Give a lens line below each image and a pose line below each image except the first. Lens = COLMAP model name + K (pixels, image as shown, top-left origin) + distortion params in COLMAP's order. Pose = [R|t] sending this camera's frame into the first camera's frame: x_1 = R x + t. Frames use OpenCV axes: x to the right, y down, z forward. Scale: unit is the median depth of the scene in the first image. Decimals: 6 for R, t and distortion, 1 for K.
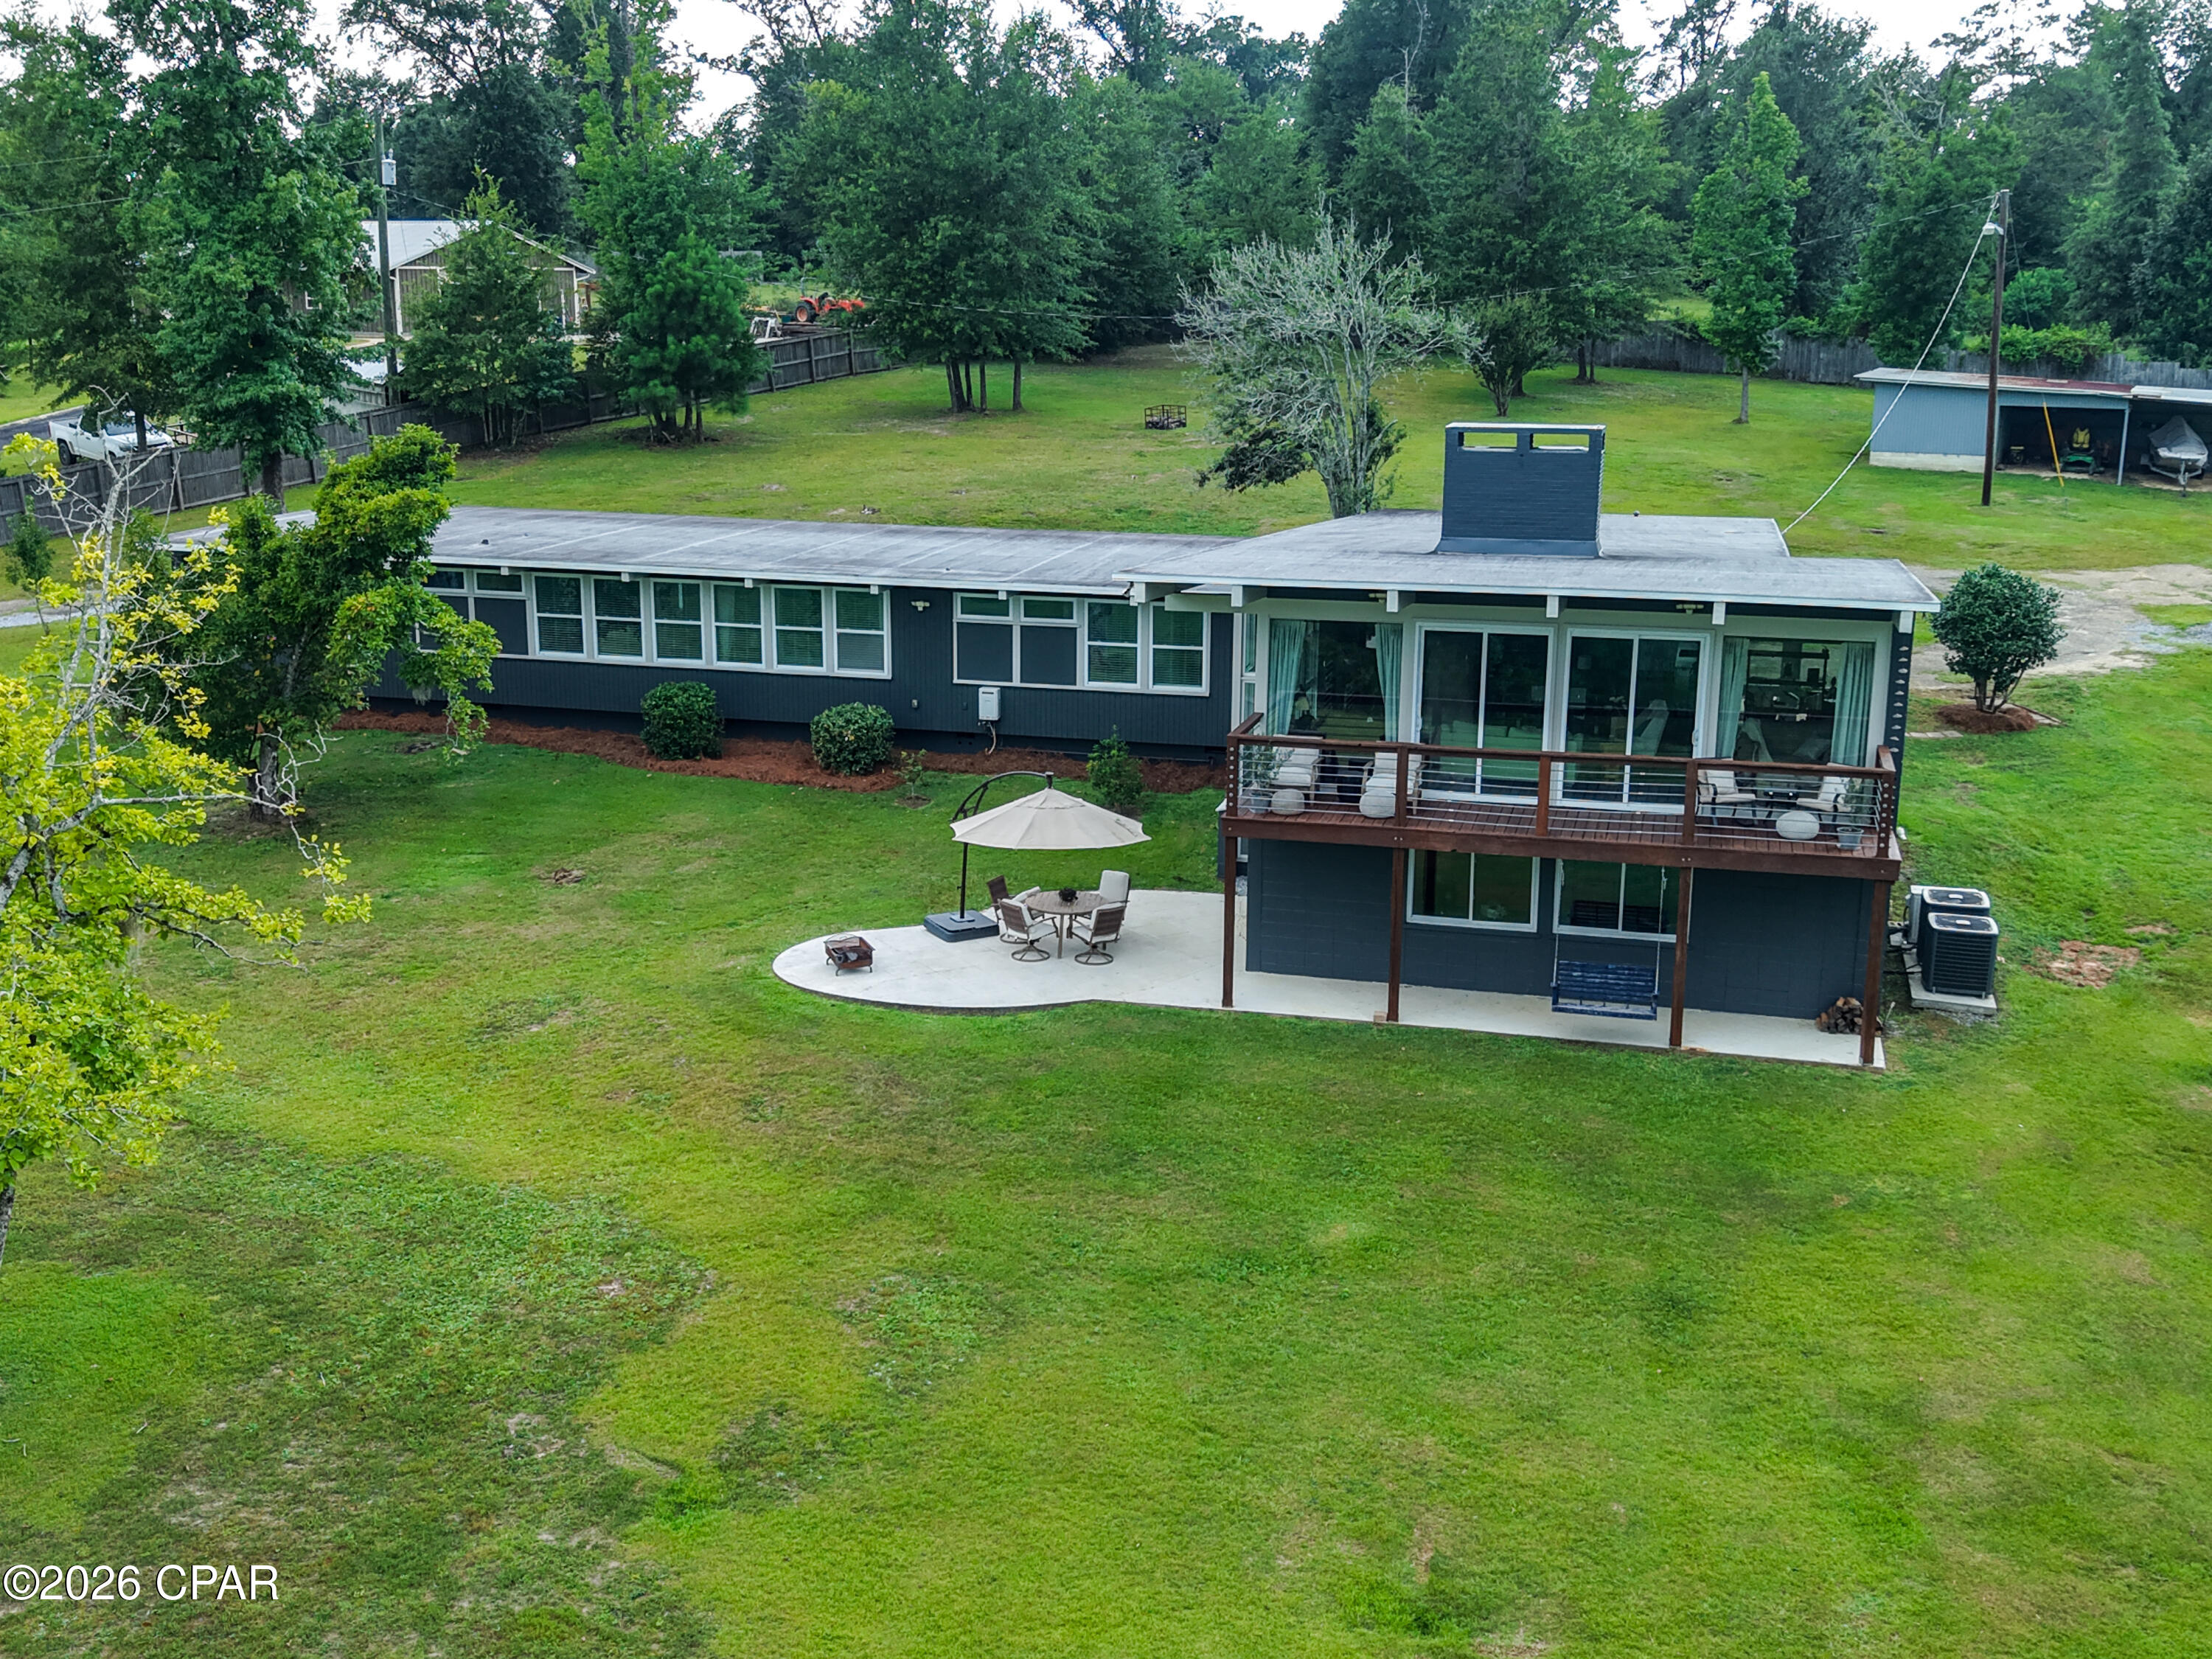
lens RADIAL K [[2387.4, 0, 1098.7], [0, 2387.4, 860.8], [0, 0, 1]] dist [0.131705, -0.319509]
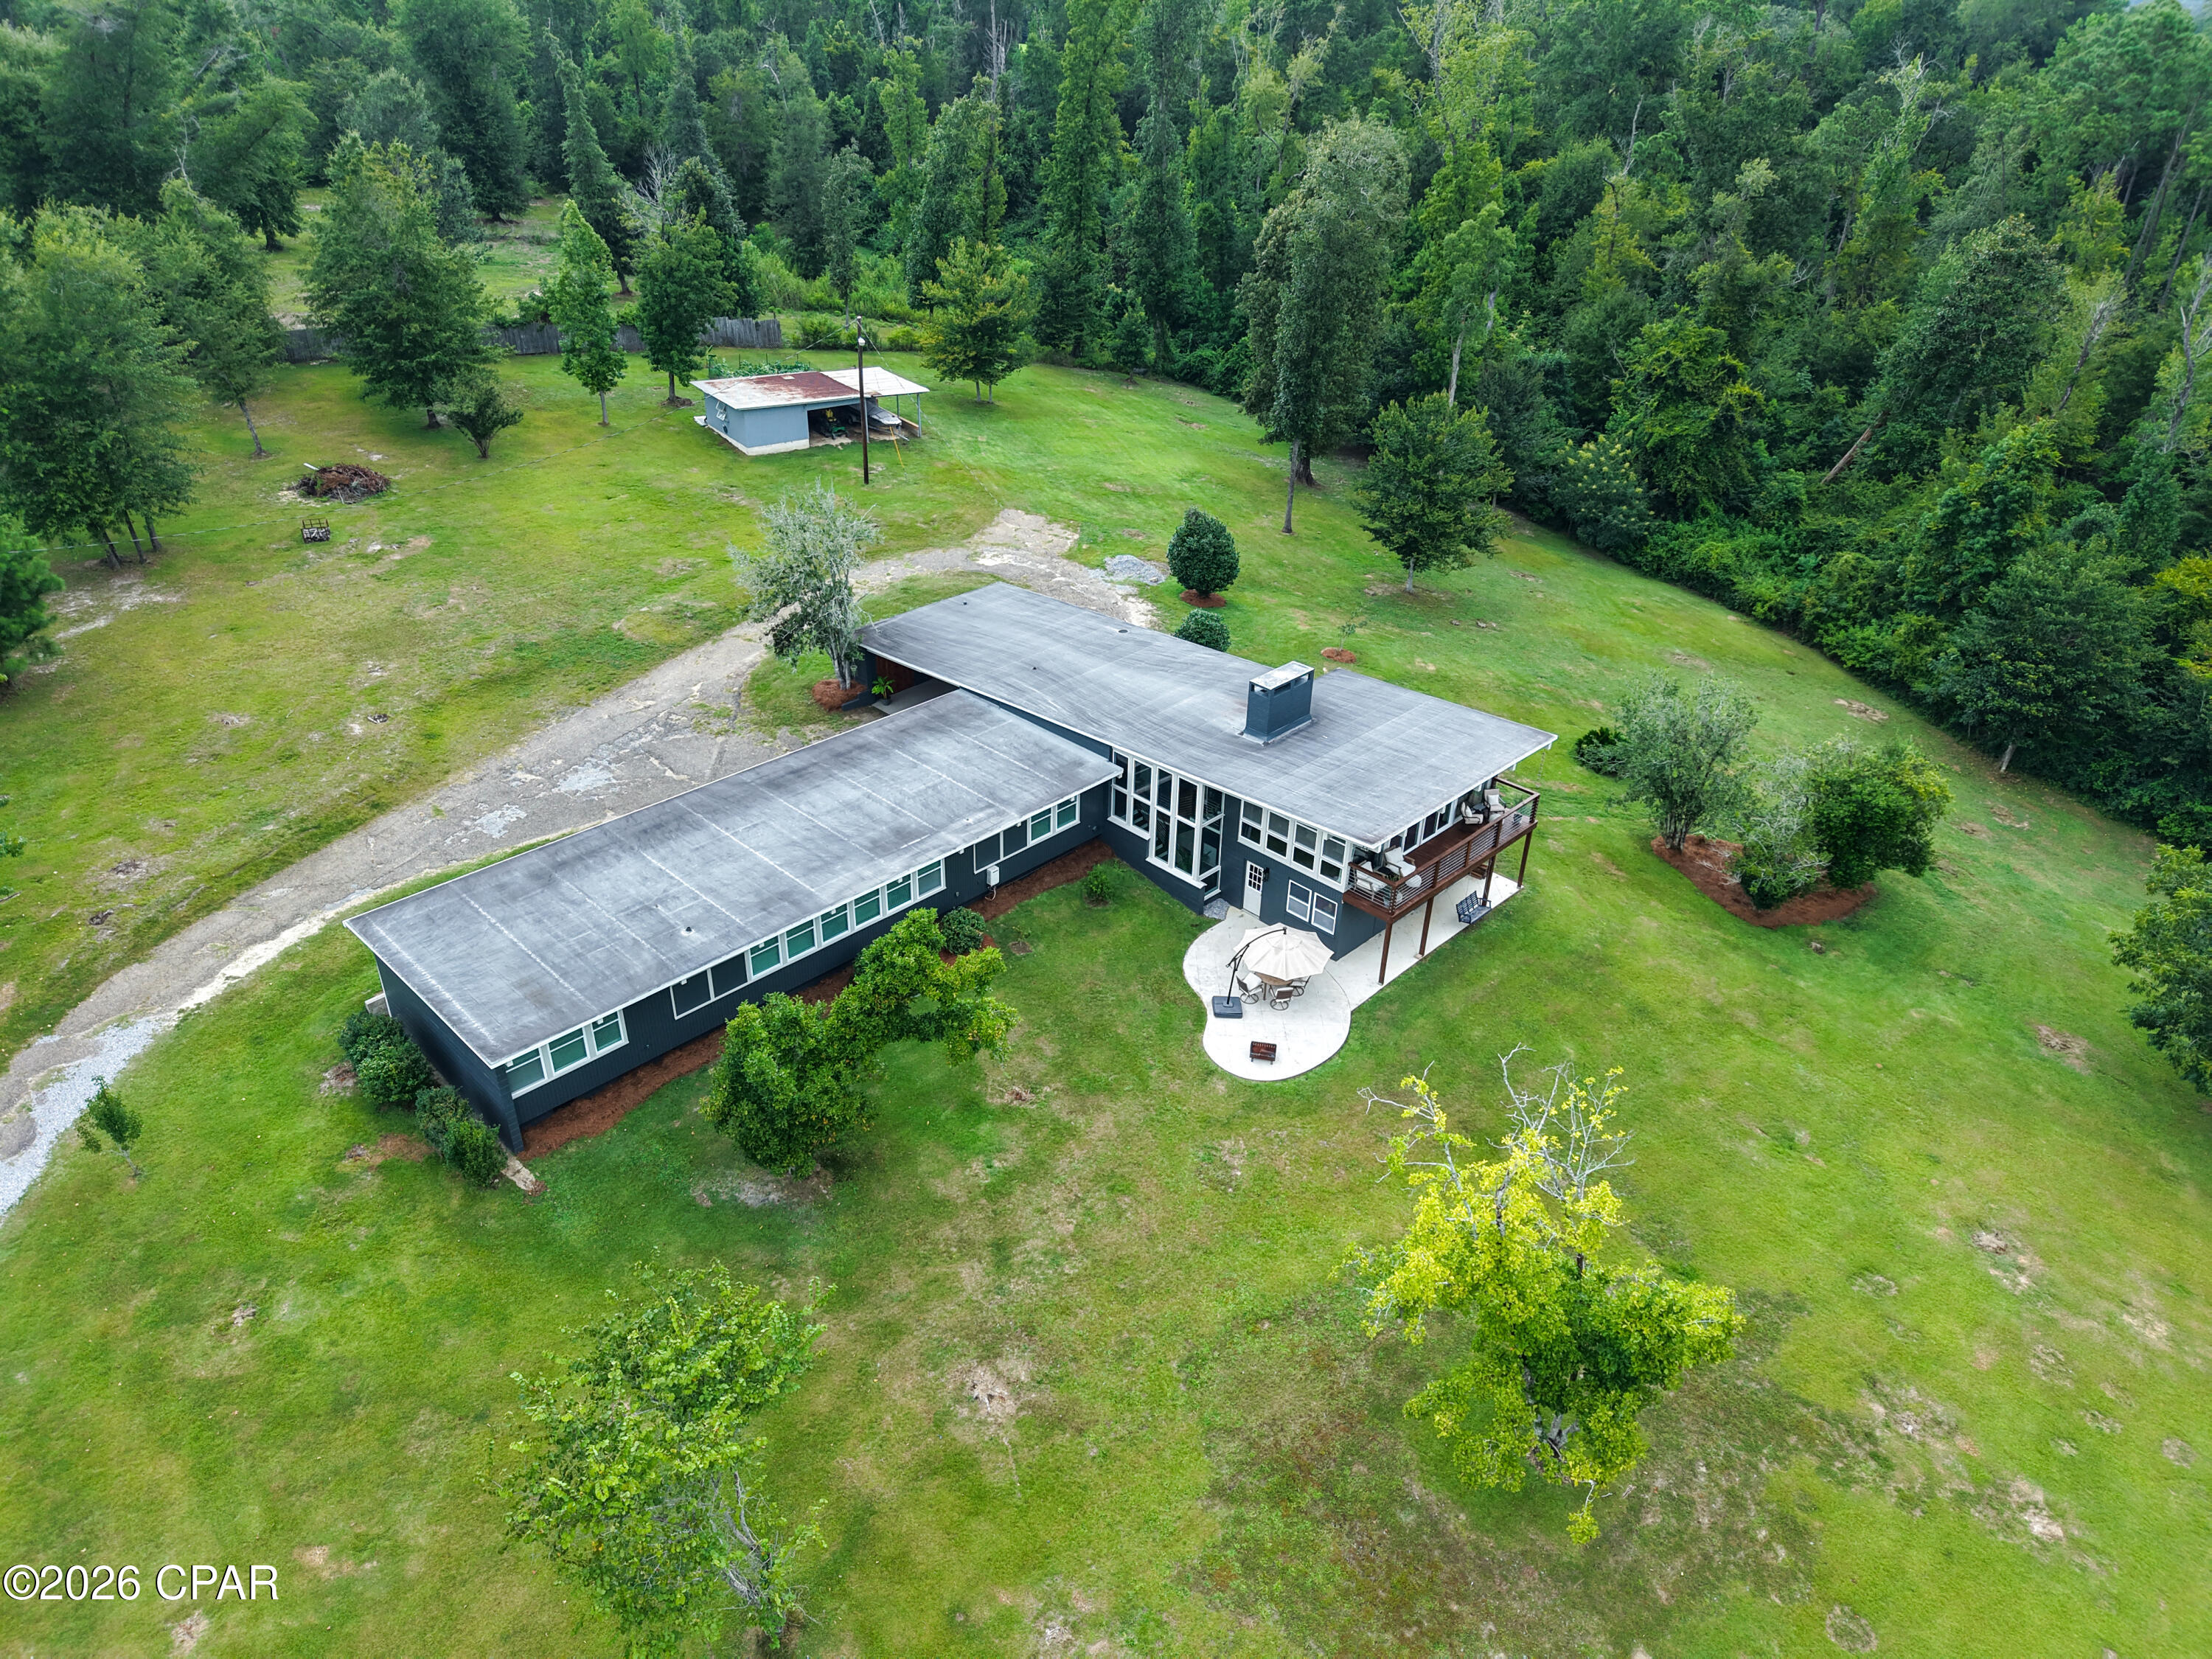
lens RADIAL K [[1462.0, 0, 1083.6], [0, 1462.0, 832.7], [0, 0, 1]] dist [0.090557, -0.162443]
pose [[0.503650, -0.442096, 0.742218, -1.074890], [0.192560, 0.894975, 0.402418, -0.692914], [-0.842174, -0.059756, 0.535884, 0.478557]]
